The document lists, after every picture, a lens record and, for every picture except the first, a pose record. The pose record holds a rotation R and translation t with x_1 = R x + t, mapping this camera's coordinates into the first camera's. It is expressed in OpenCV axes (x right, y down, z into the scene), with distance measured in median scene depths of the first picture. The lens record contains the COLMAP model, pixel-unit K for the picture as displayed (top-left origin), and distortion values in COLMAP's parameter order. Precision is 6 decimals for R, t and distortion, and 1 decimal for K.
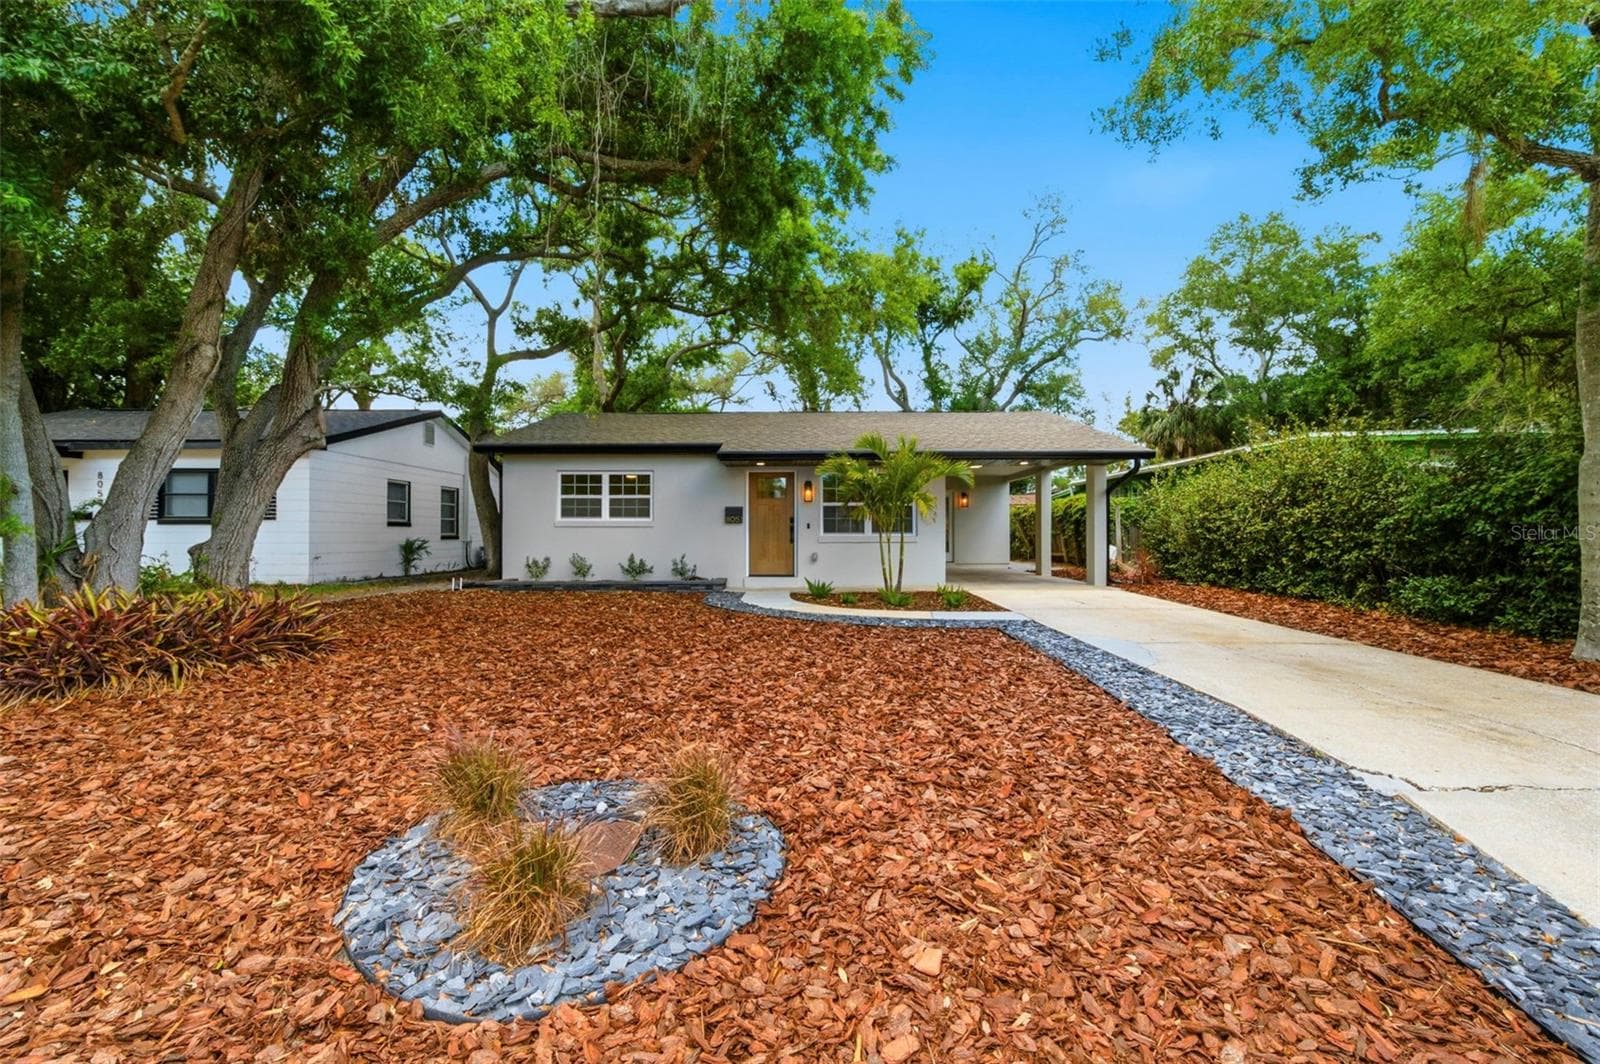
lens RADIAL K [[691.9, 0, 804.5], [0, 691.9, 526.0], [0, 0, 1]] dist [0.000243, 0.000176]
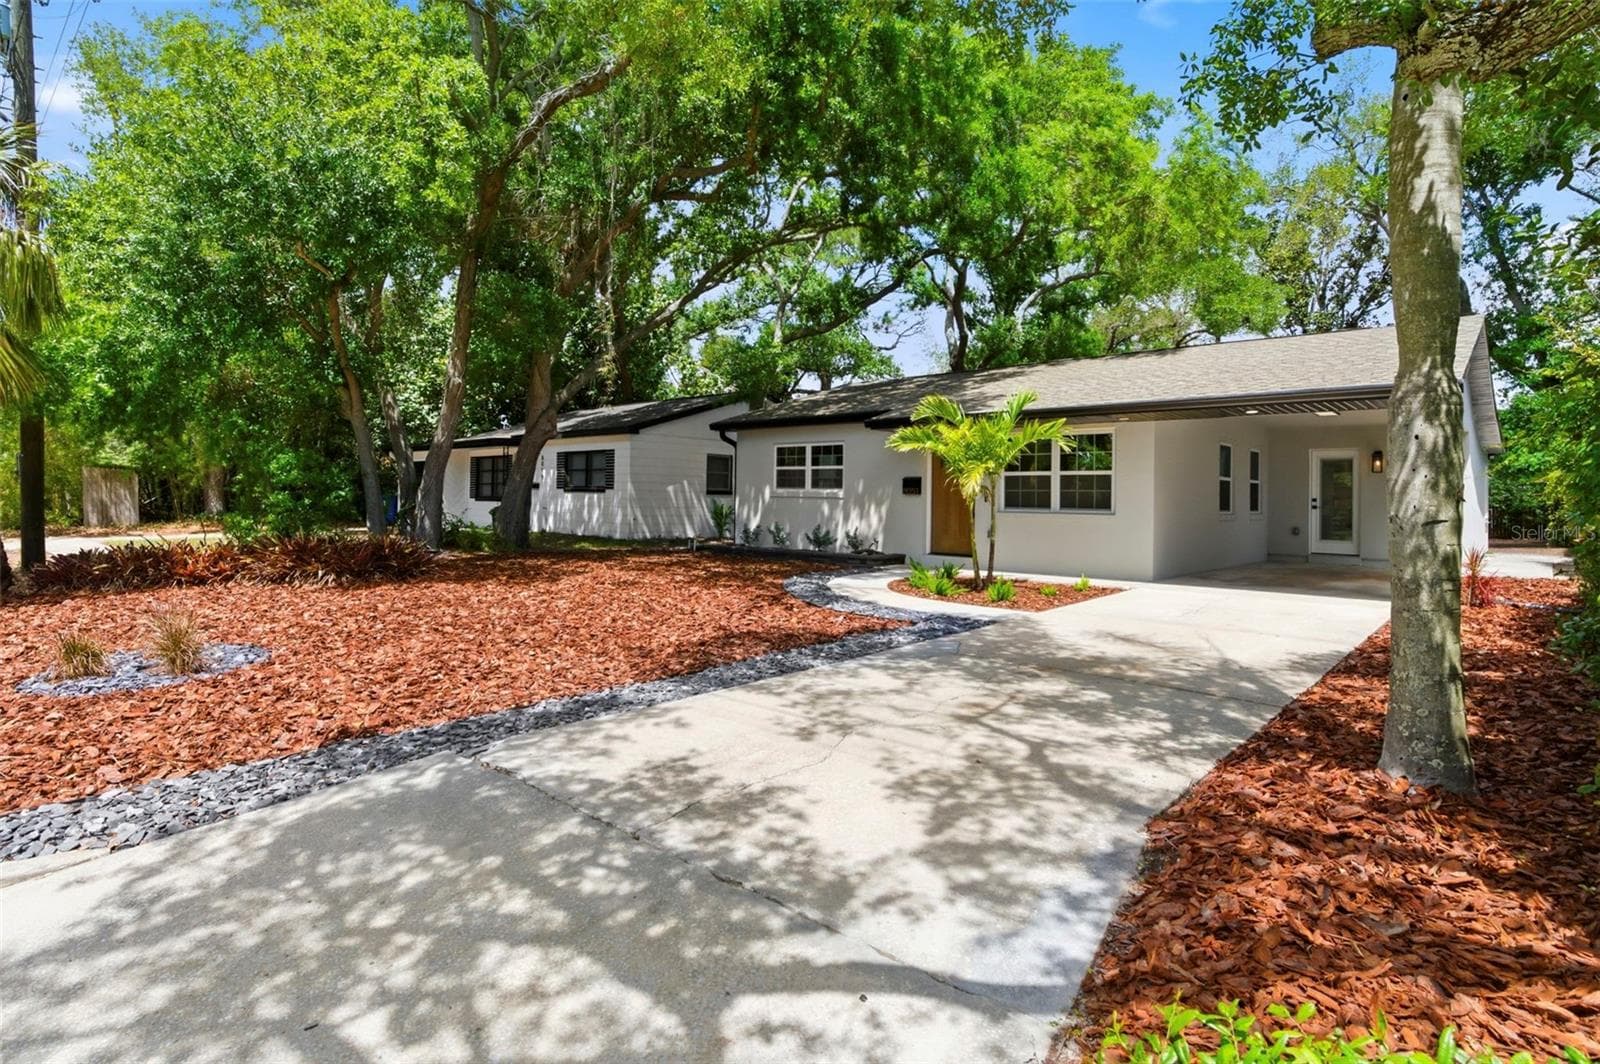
lens RADIAL K [[807.5, 0, 769.8], [0, 807.5, 486.7], [0, 0, 1]] dist [0.002491, 0.001360]
pose [[0.733892, 0.003489, -0.679257, 0.404284], [-0.011263, 0.999912, -0.007033, -0.004111], [0.679173, 0.012812, 0.733867, 0.065462]]
